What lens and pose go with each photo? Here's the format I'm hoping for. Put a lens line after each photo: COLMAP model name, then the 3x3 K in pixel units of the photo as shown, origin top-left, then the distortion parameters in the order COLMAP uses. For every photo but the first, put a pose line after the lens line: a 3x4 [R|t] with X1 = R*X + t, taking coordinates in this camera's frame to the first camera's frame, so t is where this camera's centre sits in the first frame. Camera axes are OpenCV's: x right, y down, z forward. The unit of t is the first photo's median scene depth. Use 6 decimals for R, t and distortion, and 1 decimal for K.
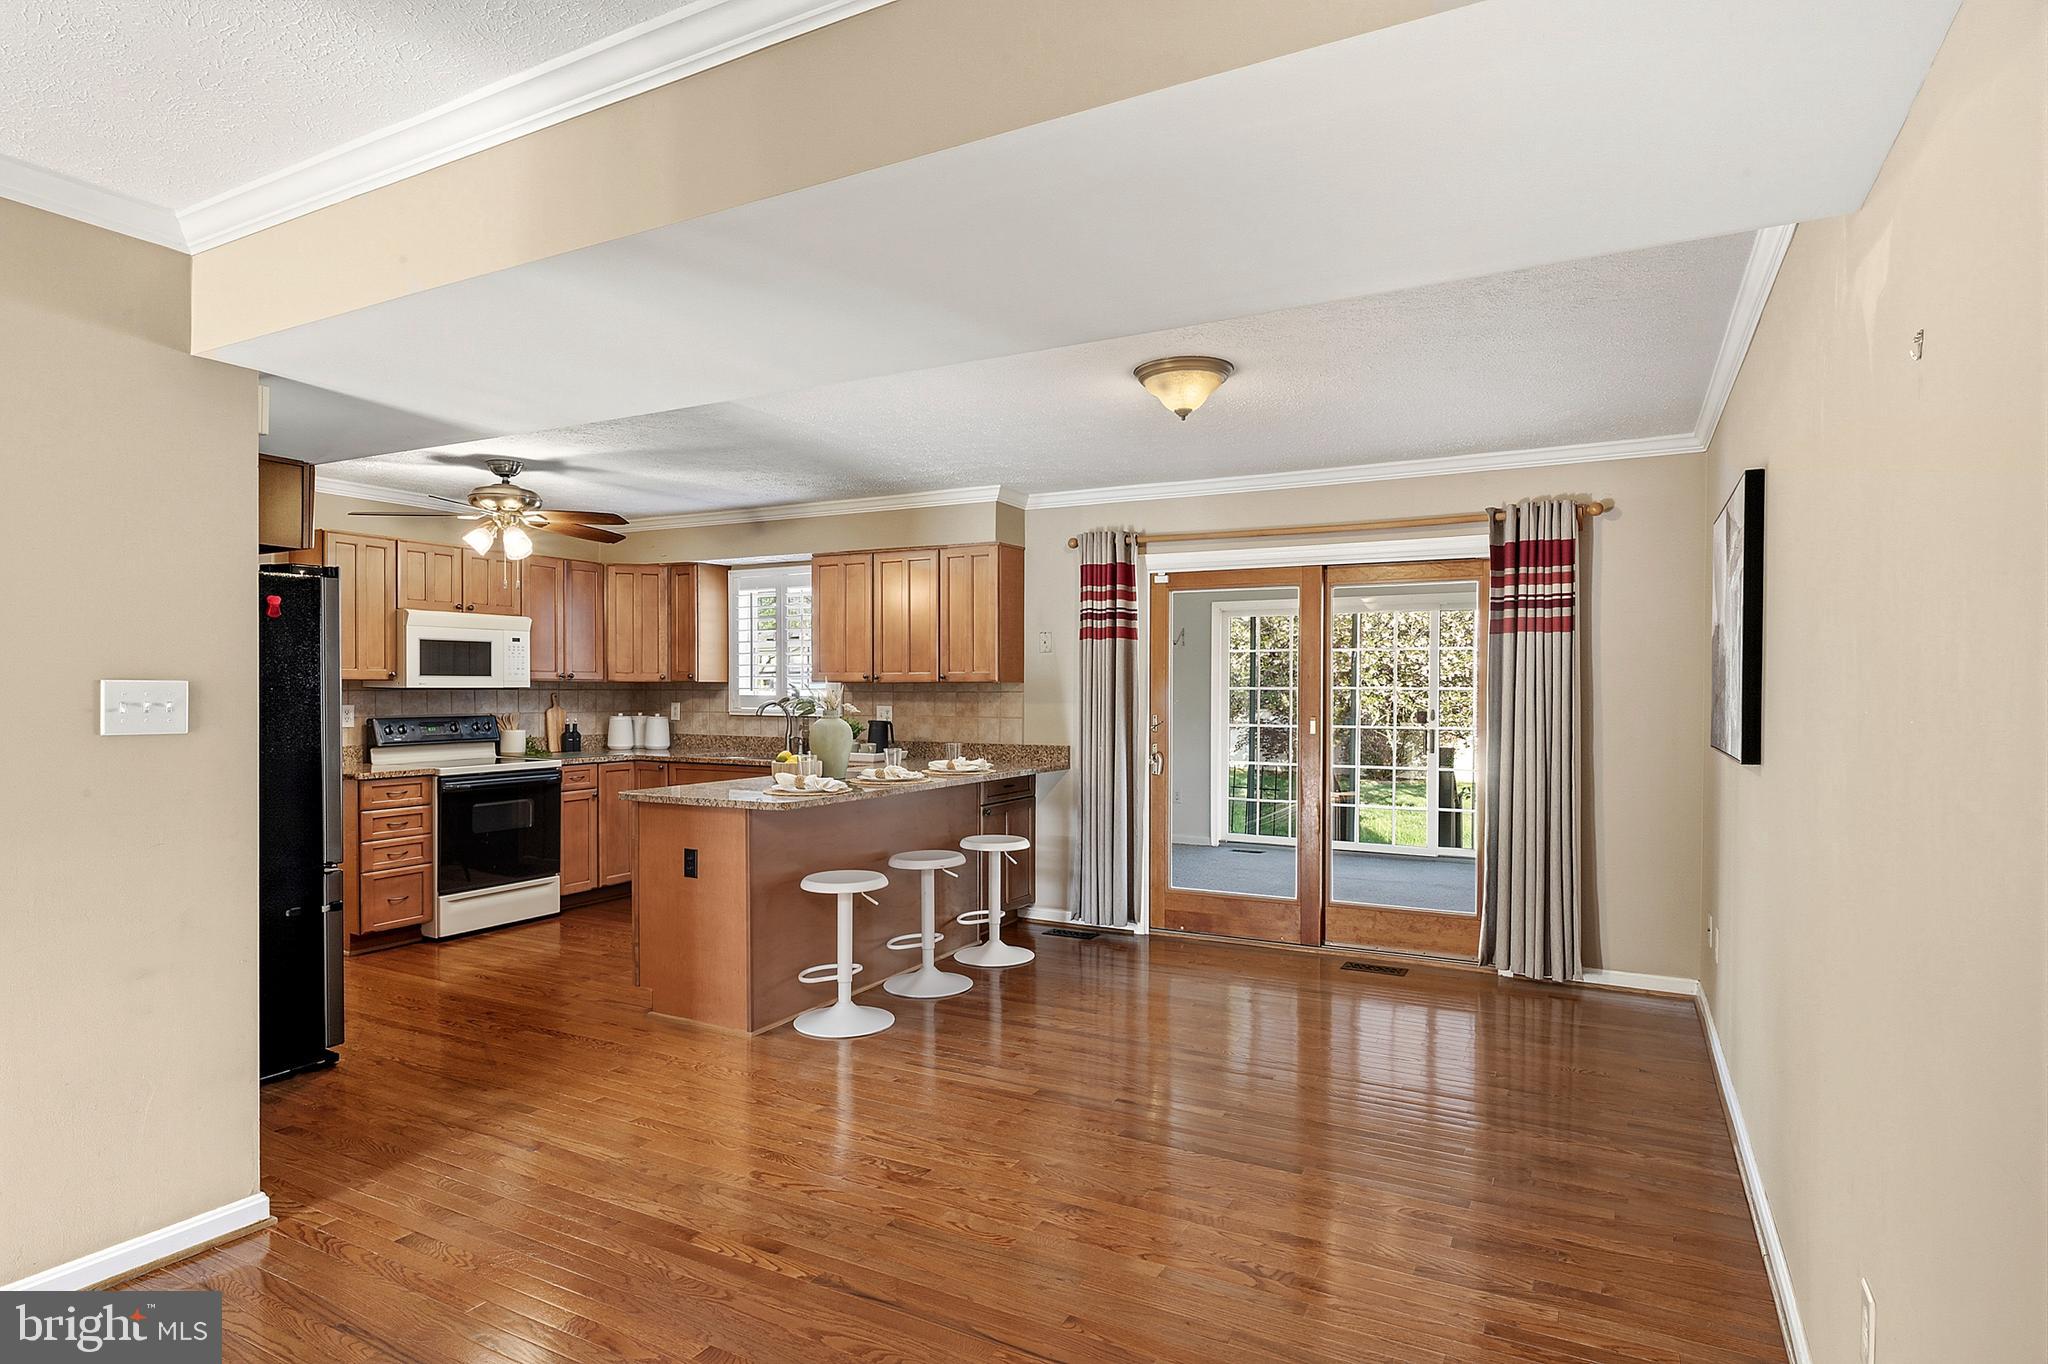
lens RADIAL K [[1107.3, 0, 1014.6], [0, 1107.3, 701.7], [0, 0, 1]] dist [-0.004384, 0.001373]
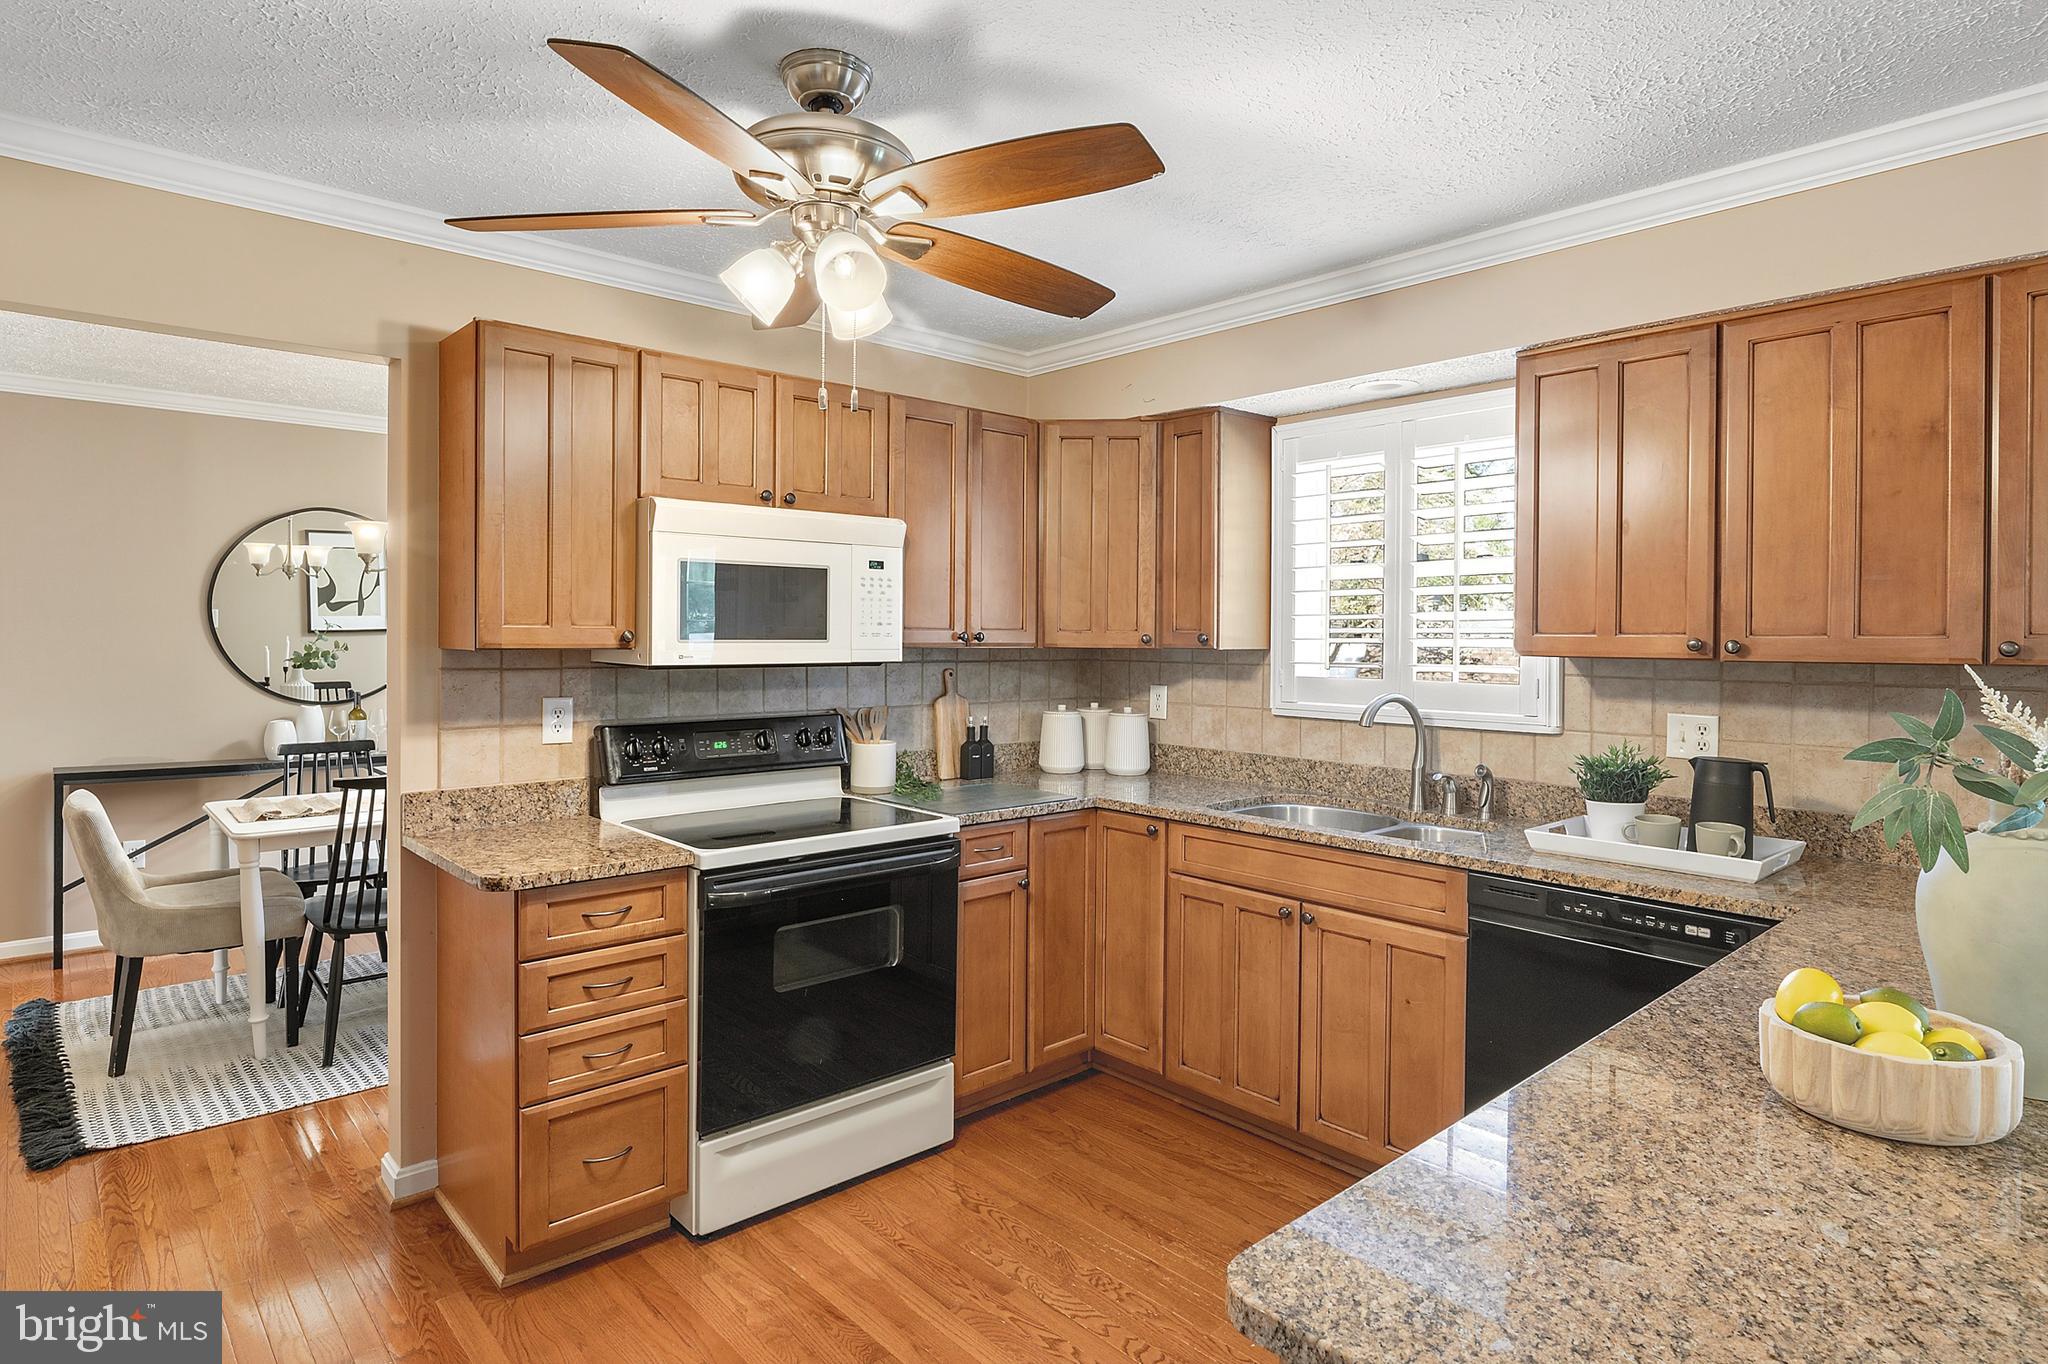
lens RADIAL K [[1107.3, 0, 1005.9], [0, 1107.3, 637.5], [0, 0, 1]] dist [-0.004384, 0.001373]
pose [[0.940816, 0.005246, -0.338877, -0.221982], [-0.009299, 0.999903, -0.010338, -0.018522], [0.338790, 0.012878, 0.940774, 0.538040]]
